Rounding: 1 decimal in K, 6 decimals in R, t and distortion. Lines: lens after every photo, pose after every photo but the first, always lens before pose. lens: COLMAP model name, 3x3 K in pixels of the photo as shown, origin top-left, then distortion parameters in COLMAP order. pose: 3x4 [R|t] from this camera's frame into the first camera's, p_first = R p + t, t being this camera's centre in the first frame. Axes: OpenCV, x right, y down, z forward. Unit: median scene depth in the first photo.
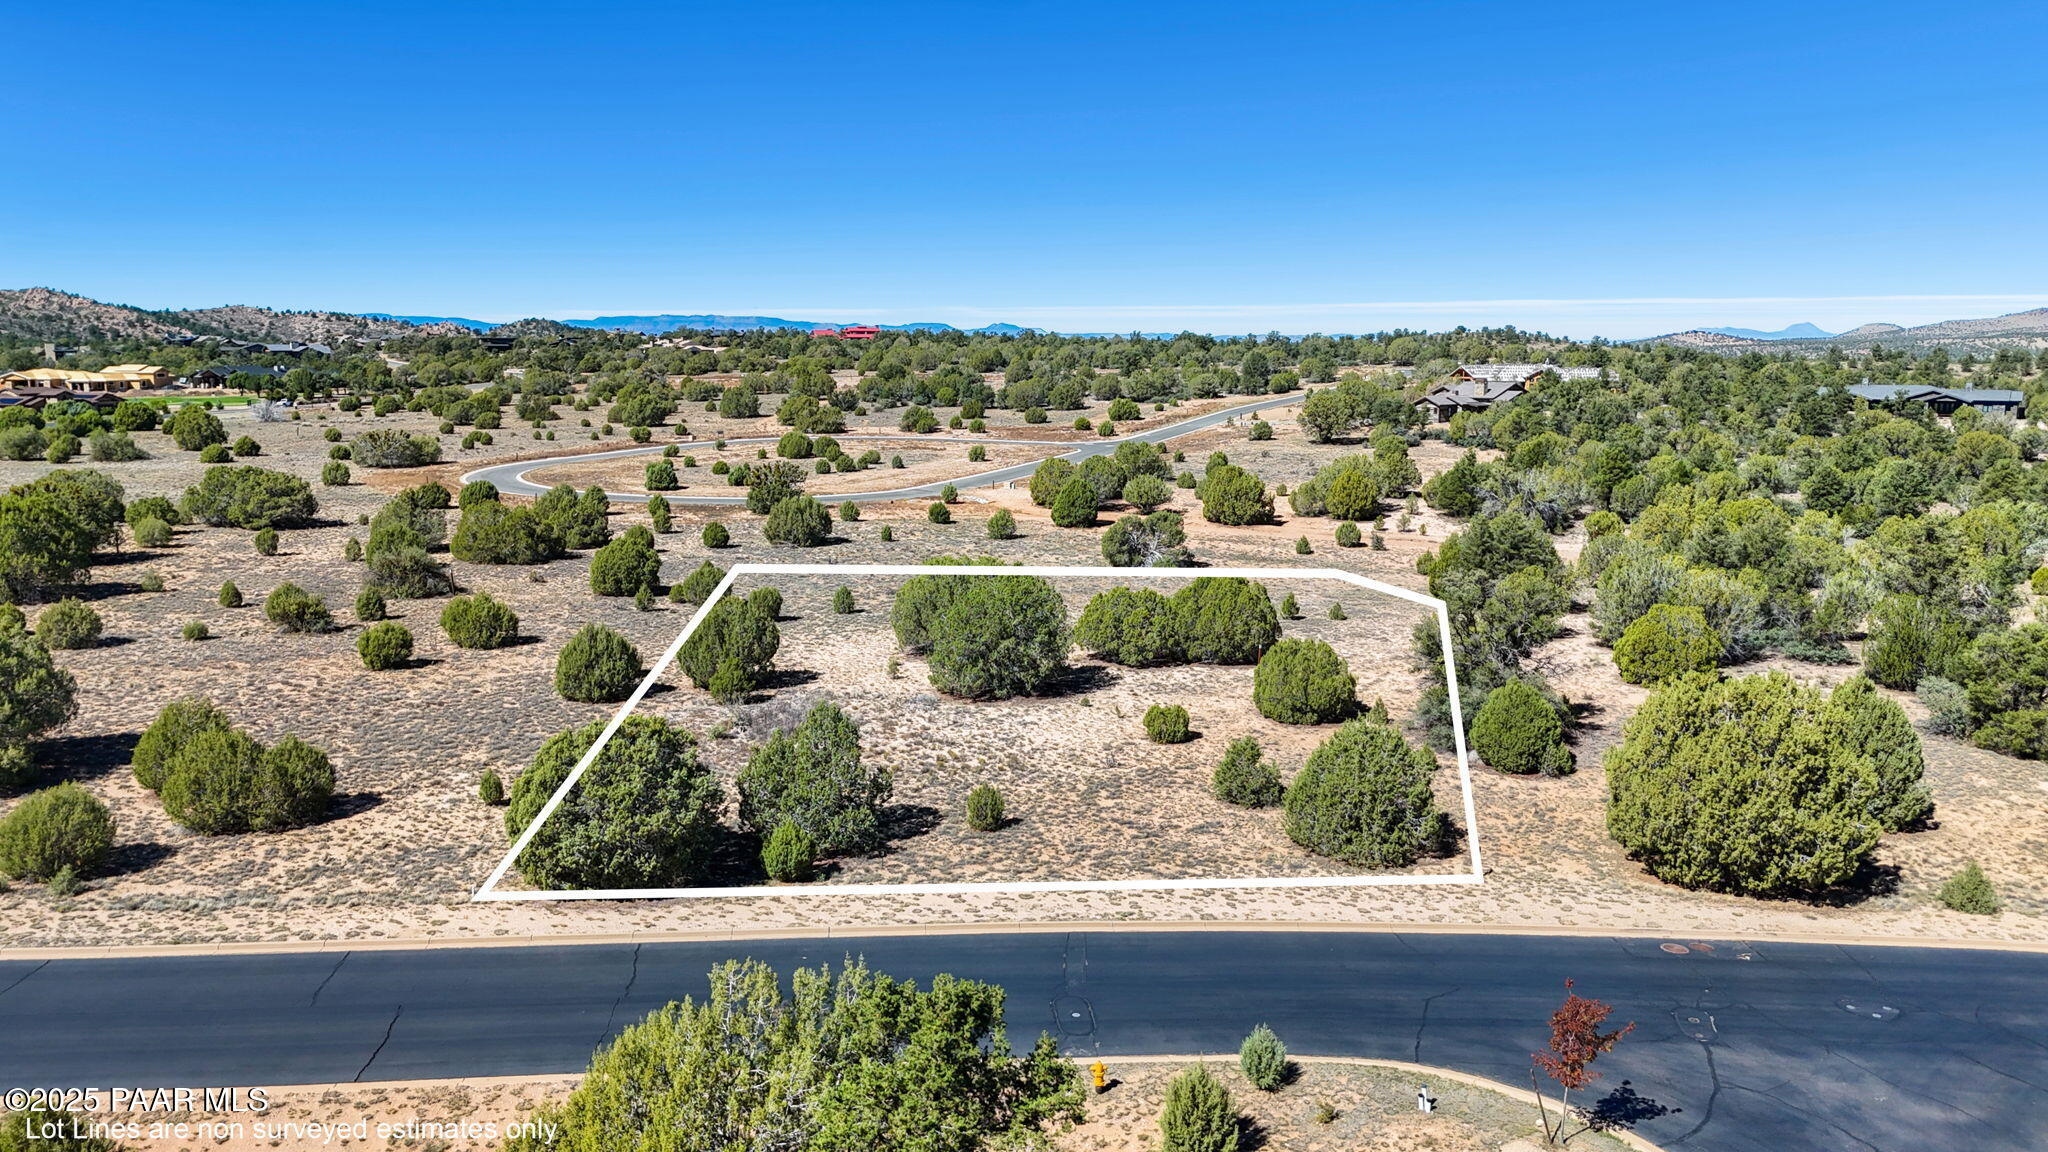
lens RADIAL K [[1492.0, 0, 1024.0], [0, 1492.0, 576.0], [0, 0, 1]] dist [0.082719, -0.085758]
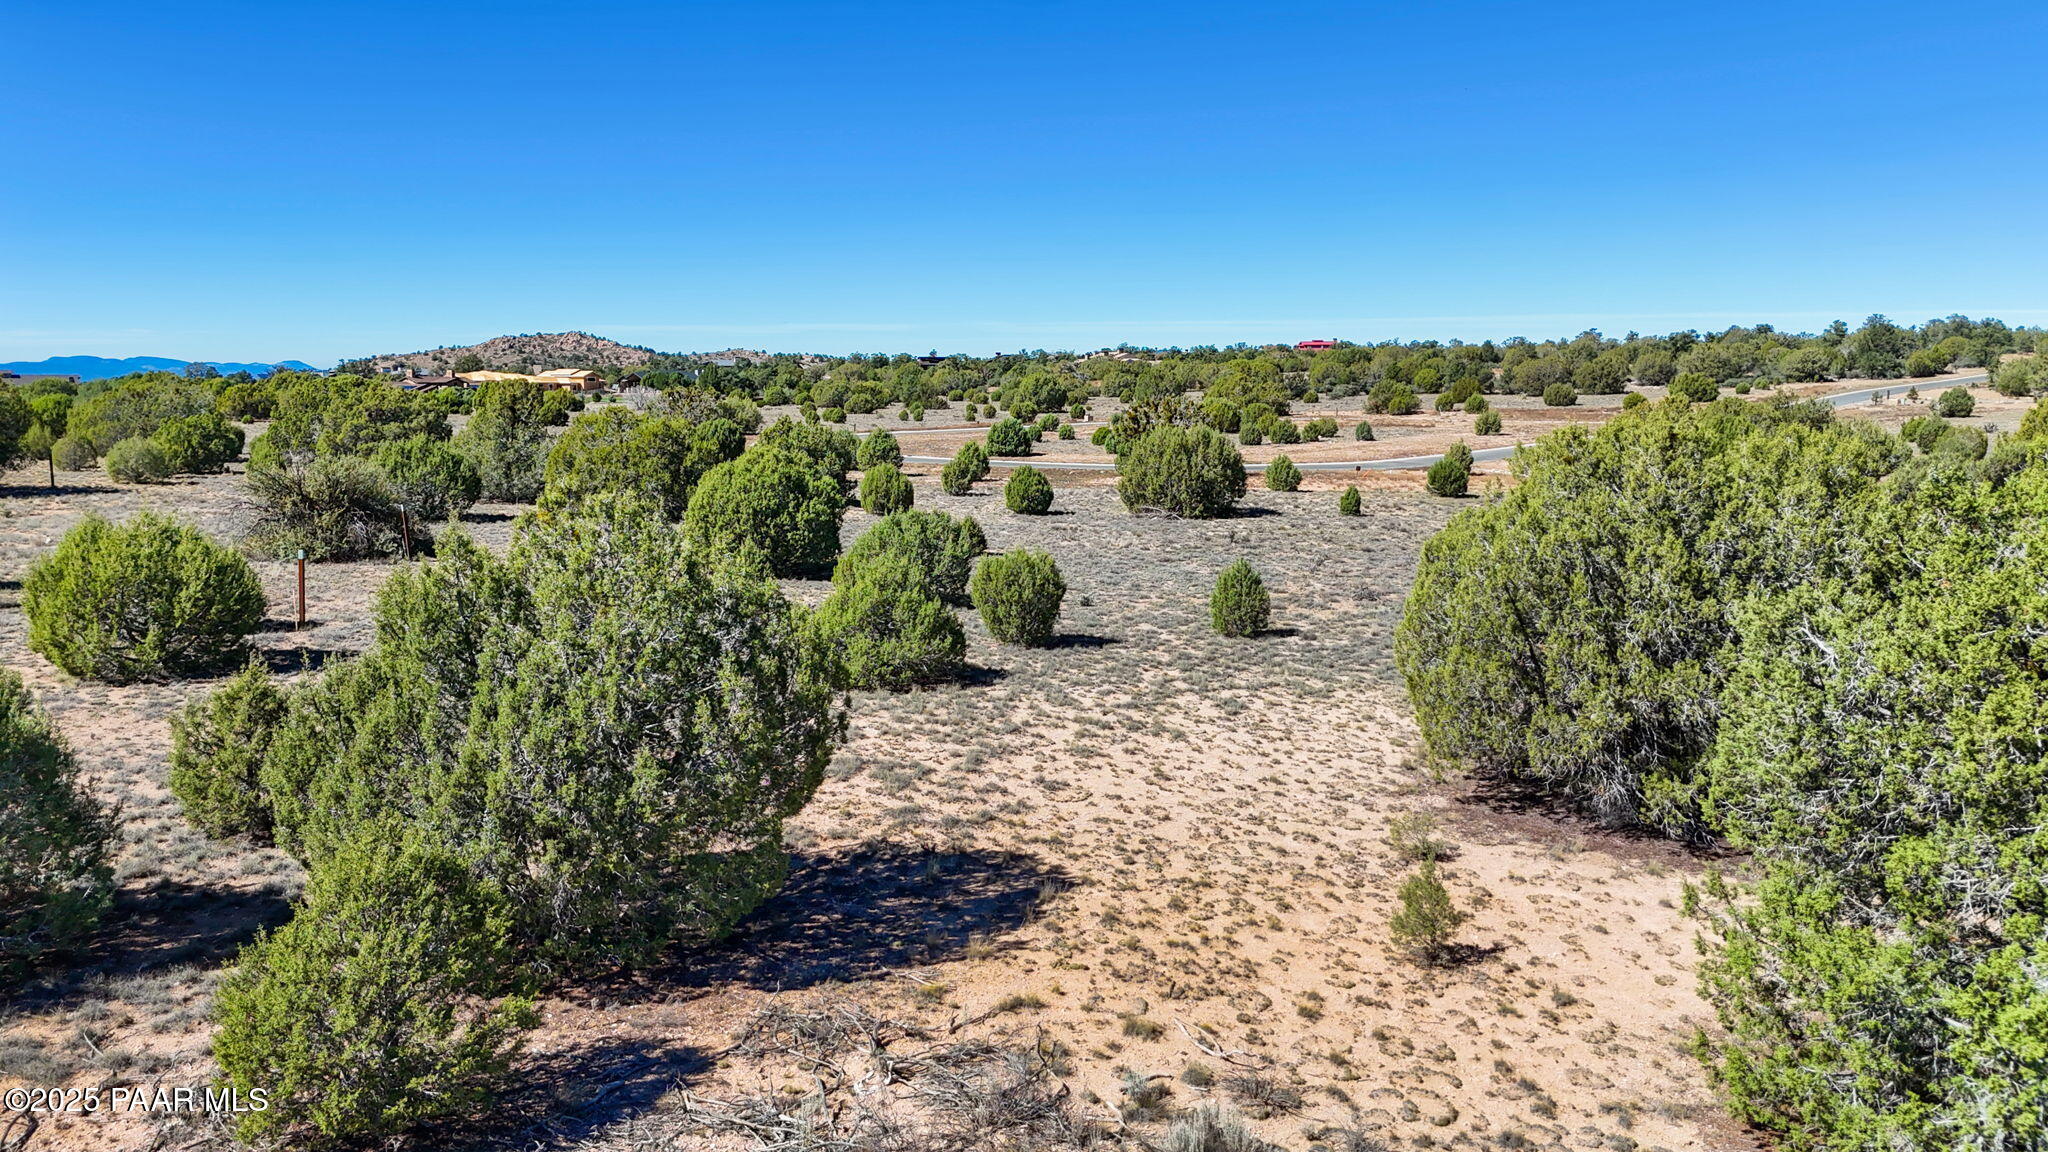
lens RADIAL K [[1492.0, 0, 1024.0], [0, 1492.0, 576.0], [0, 0, 1]] dist [0.082719, -0.085758]
pose [[0.956035, 0.034927, -0.291165, -0.035450], [-0.043959, 0.998732, -0.024535, 0.011738], [0.289939, 0.036255, 0.956358, 0.345388]]
